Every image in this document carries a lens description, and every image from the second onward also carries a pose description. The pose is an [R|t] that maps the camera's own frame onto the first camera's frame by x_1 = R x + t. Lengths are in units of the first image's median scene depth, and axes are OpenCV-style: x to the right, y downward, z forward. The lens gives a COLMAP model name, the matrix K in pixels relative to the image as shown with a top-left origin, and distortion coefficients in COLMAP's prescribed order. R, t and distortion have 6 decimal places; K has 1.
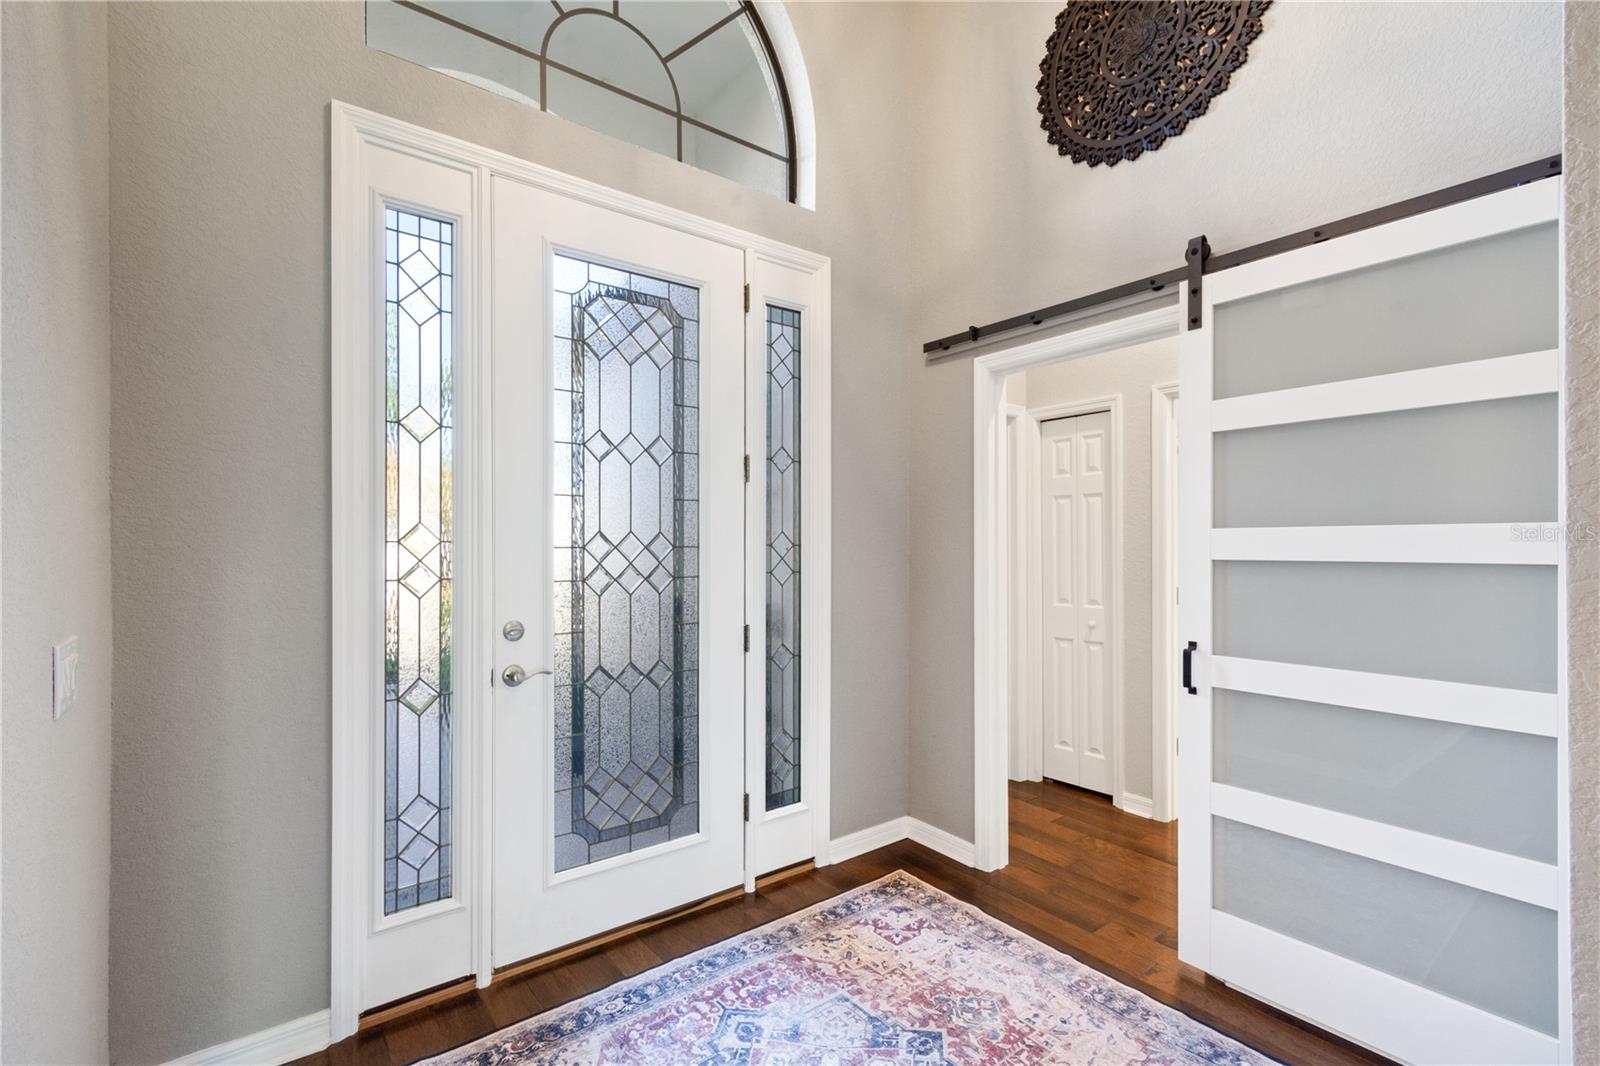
lens RADIAL K [[715.6, 0, 798.5], [0, 715.6, 546.7], [0, 0, 1]] dist [-0.003862, -0.000193]
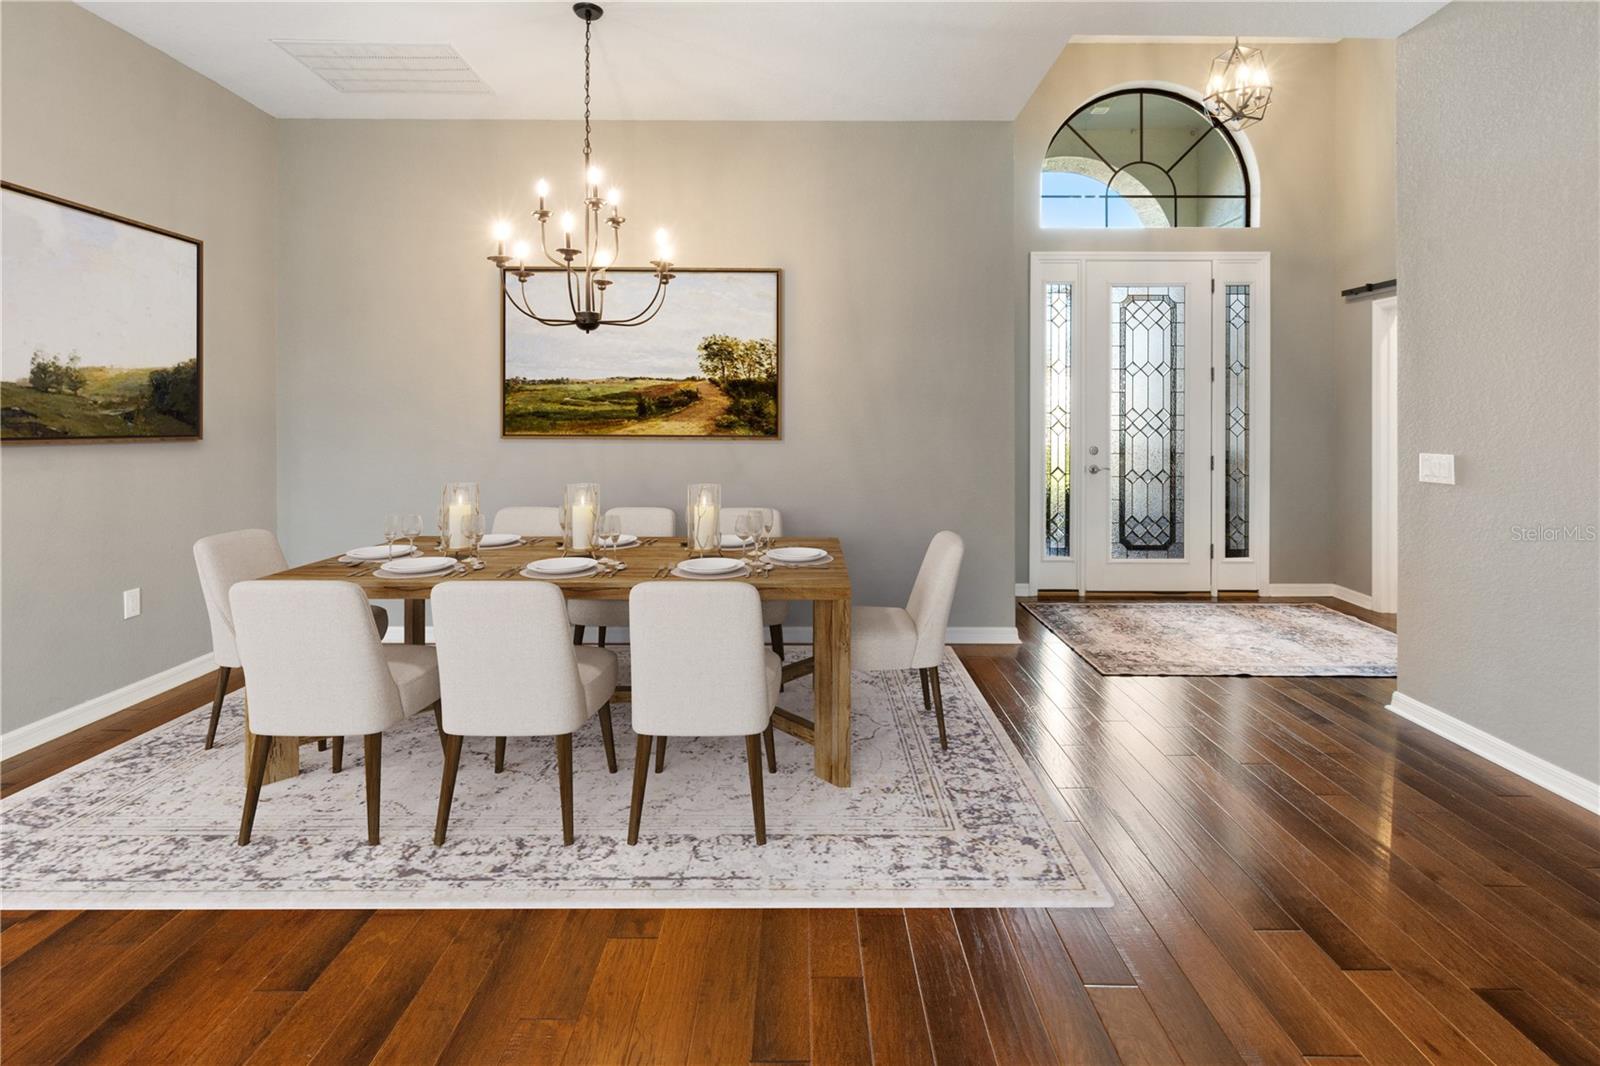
lens RADIAL K [[759.8, 0, 794.4], [0, 759.8, 422.1], [0, 0, 1]] dist [-0.003163, 0.000022]
pose [[0.781772, 0.006257, -0.623533, 0.334909], [-0.000504, 0.999956, 0.009402, 0.000214], [0.623564, -0.007036, 0.781741, -1.354040]]
